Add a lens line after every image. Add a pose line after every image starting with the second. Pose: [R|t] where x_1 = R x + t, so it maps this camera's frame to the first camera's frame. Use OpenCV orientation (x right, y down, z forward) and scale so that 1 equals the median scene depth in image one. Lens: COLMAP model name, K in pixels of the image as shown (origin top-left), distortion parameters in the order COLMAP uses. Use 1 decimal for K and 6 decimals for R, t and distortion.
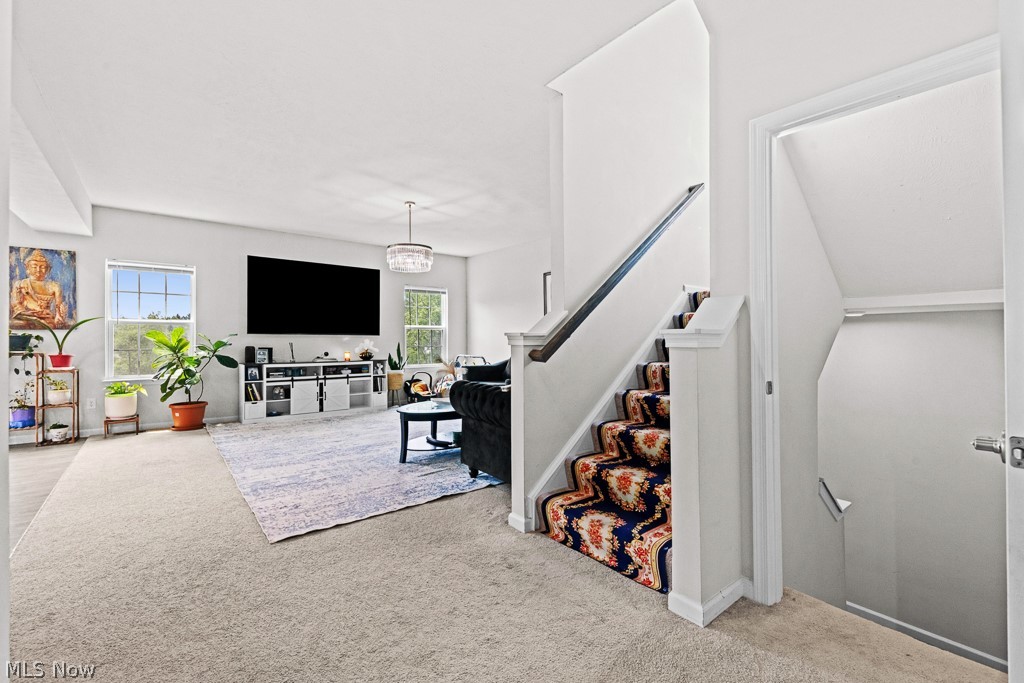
lens RADIAL K [[433.4, 0, 504.2], [0, 433.4, 339.1], [0, 0, 1]] dist [0.010262, -0.006245]
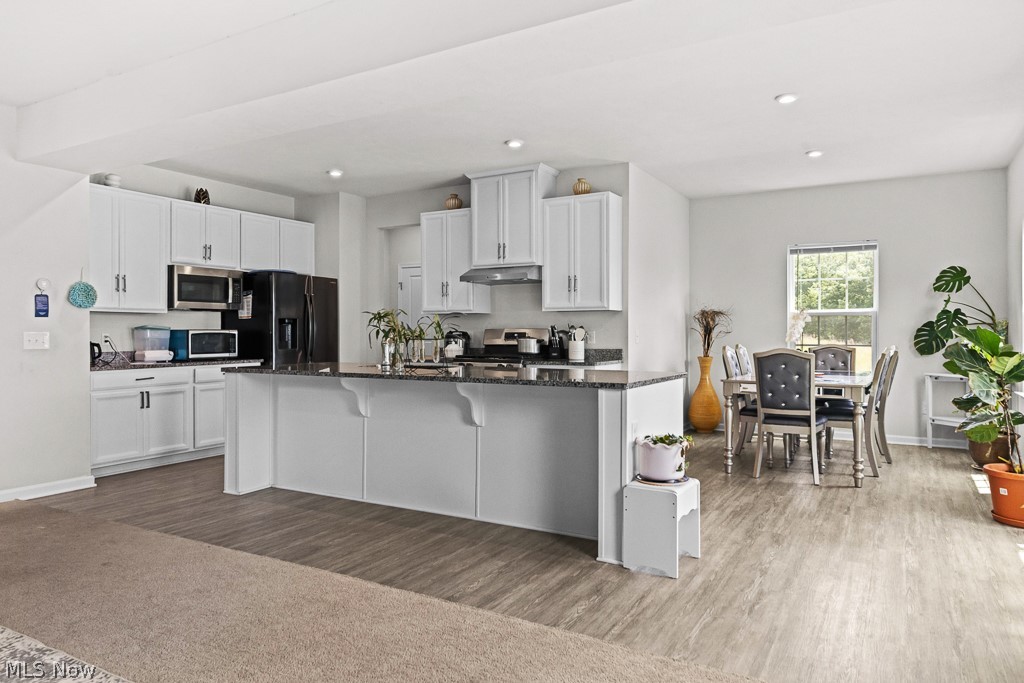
lens RADIAL K [[676.0, 0, 502.8], [0, 676.0, 332.2], [0, 0, 1]] dist [-0.000873, 0.004828]
pose [[-0.932497, 0.000190, -0.361179, -0.463824], [-0.000568, 0.999998, 0.001993, -0.005357], [0.361178, 0.002064, -0.932494, 1.103439]]
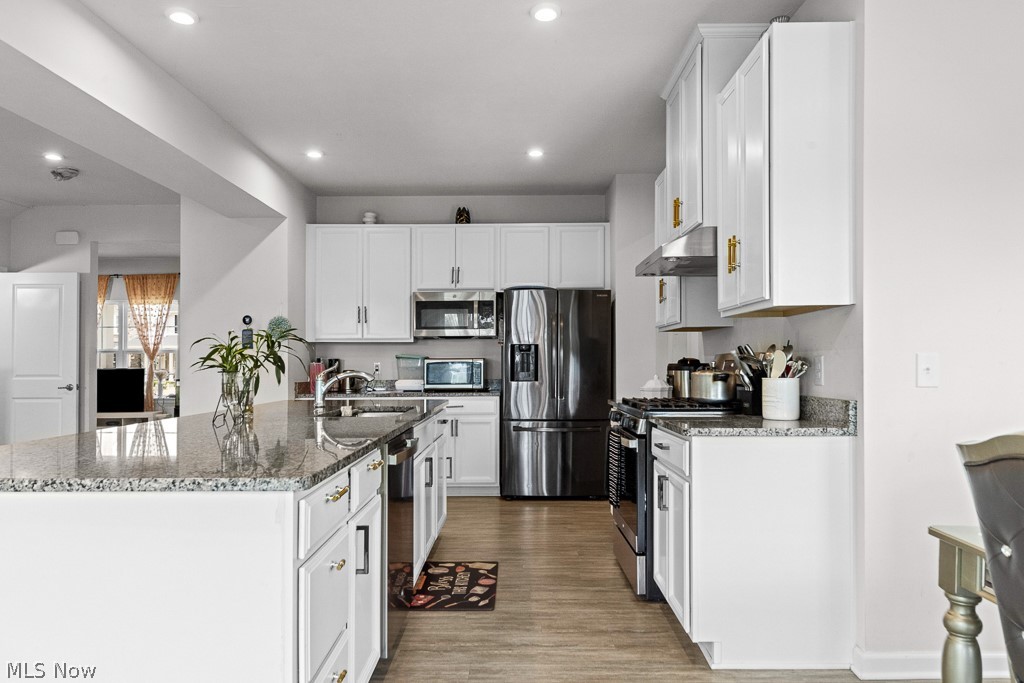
lens RADIAL K [[676.0, 0, 532.5], [0, 676.0, 357.0], [0, 0, 1]] dist [-0.000873, 0.004828]
pose [[-0.787993, 0.007356, 0.615641, -1.192661], [0.003312, 0.999965, -0.007709, -0.001136], [-0.615676, -0.004036, -0.787989, 0.591233]]
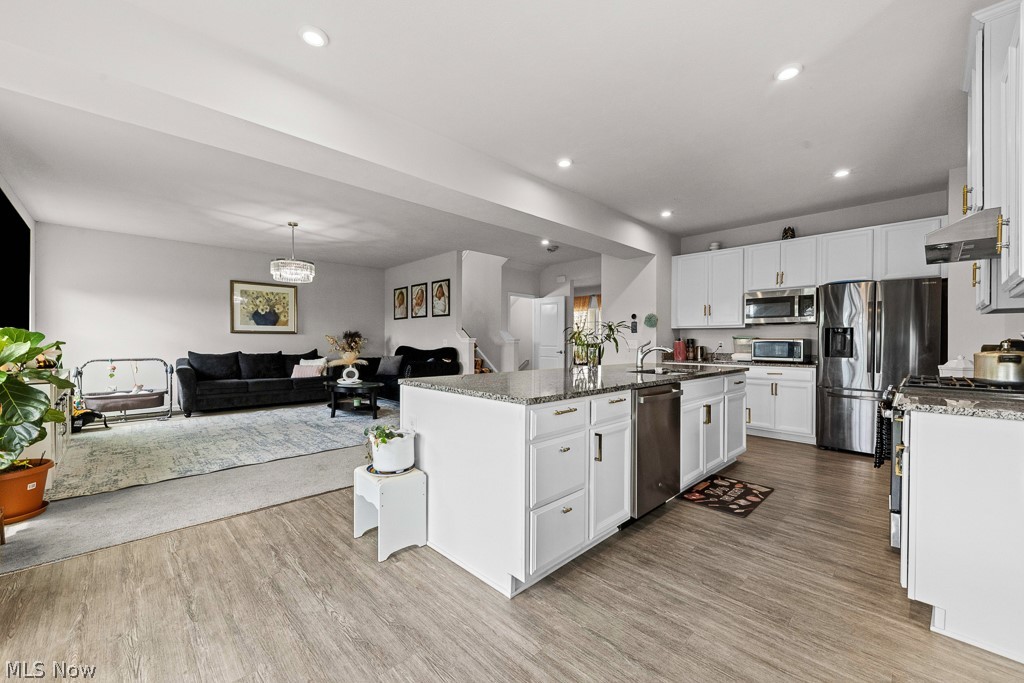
lens RADIAL K [[412.0, 0, 511.2], [0, 412.0, 341.9], [0, 0, 1]] dist [0.009251, -0.003959]
pose [[-0.094552, -0.003906, 0.995512, -1.276599], [-0.004806, 0.999982, 0.003467, -0.001189], [-0.995508, -0.004456, -0.094569, 0.481902]]
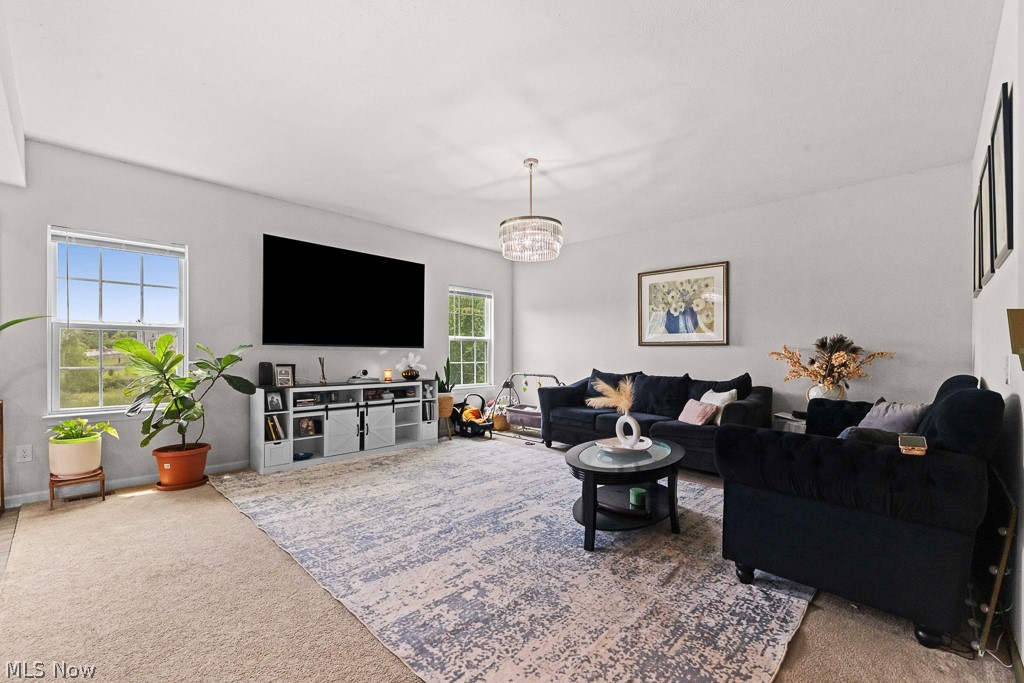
lens RADIAL K [[433.4, 0, 502.0], [0, 433.4, 354.5], [0, 0, 1]] dist [0.010262, -0.006245]
pose [[0.992986, 0.006848, 0.118032, -0.320385], [-0.007682, 0.999949, 0.006610, -0.004261], [-0.117981, -0.007471, 0.992988, 0.281134]]
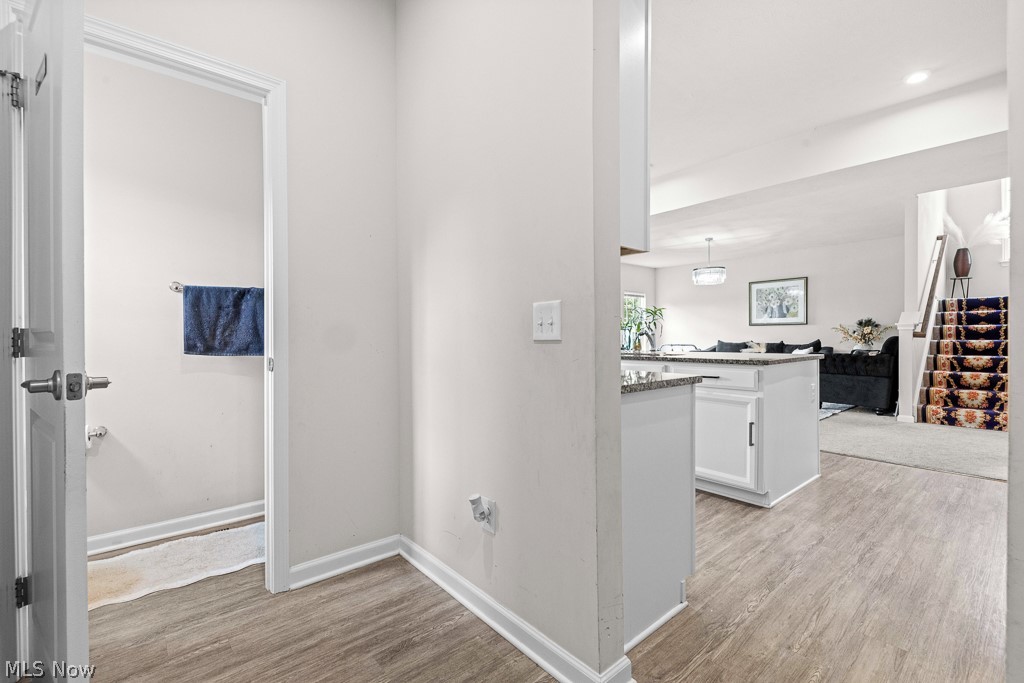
lens RADIAL K [[457.4, 0, 499.9], [0, 457.4, 338.6], [0, 0, 1]] dist [0.005871, -0.002014]
pose [[0.999409, -0.007289, 0.033598, -0.908248], [0.007232, 0.999972, 0.001837, 0.018496], [-0.033611, -0.001593, 0.999434, -0.494730]]
